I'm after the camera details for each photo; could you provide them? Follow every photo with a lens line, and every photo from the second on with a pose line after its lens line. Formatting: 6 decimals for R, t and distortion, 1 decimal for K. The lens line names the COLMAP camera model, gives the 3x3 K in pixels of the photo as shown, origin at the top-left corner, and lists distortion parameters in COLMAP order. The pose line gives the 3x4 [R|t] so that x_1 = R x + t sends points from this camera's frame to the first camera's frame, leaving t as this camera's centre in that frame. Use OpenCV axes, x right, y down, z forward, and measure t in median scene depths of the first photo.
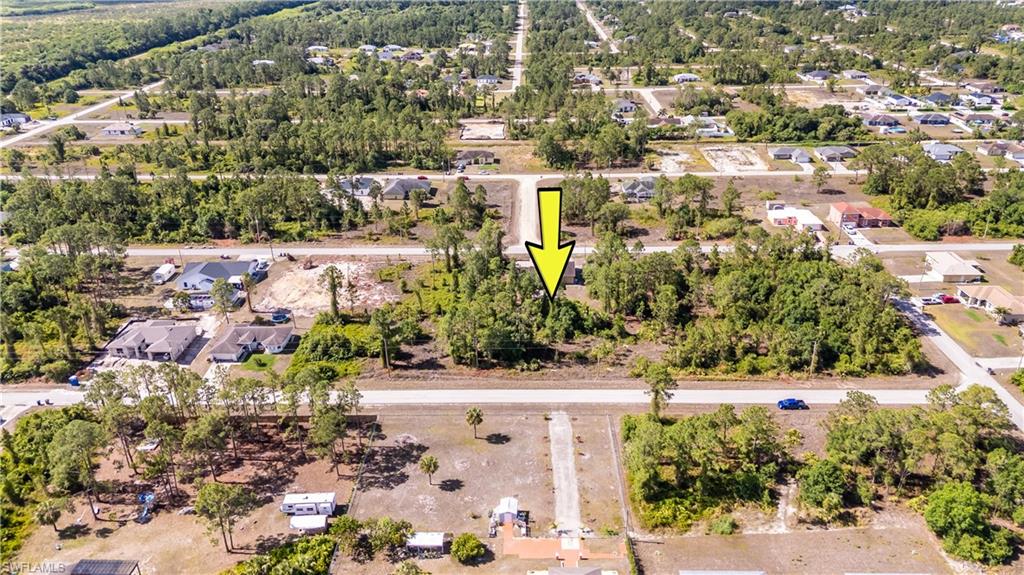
lens RADIAL K [[761.0, 0, 512.0], [0, 761.0, 287.5], [0, 0, 1]] dist [0.063005, -0.056420]
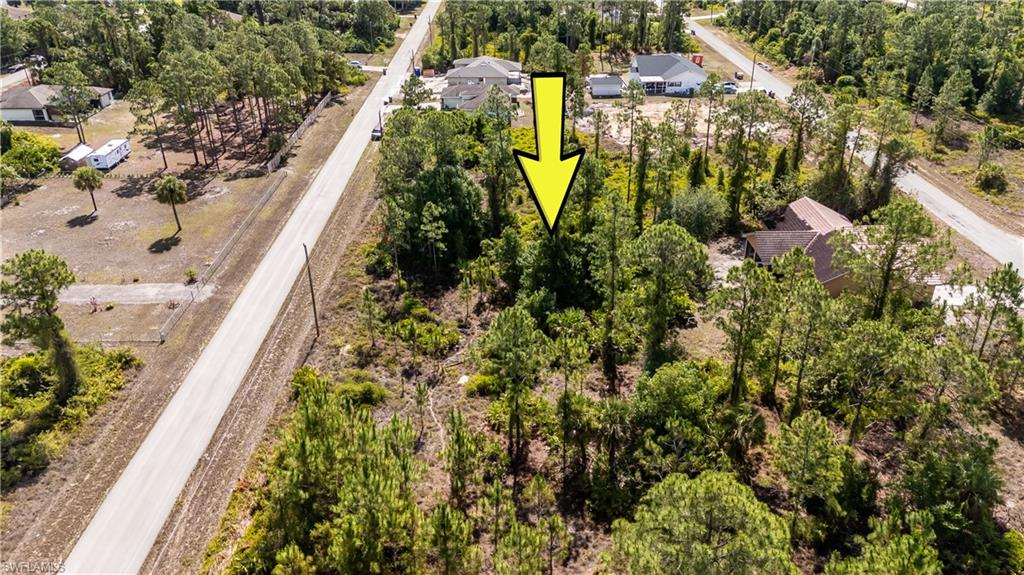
lens RADIAL K [[761.0, 0, 512.0], [0, 761.0, 287.5], [0, 0, 1]] dist [0.063005, -0.056420]
pose [[0.031209, 0.475858, -0.878968, 0.283497], [-0.415814, 0.805867, 0.421518, -0.077823], [0.908914, 0.352332, 0.223019, 0.578862]]
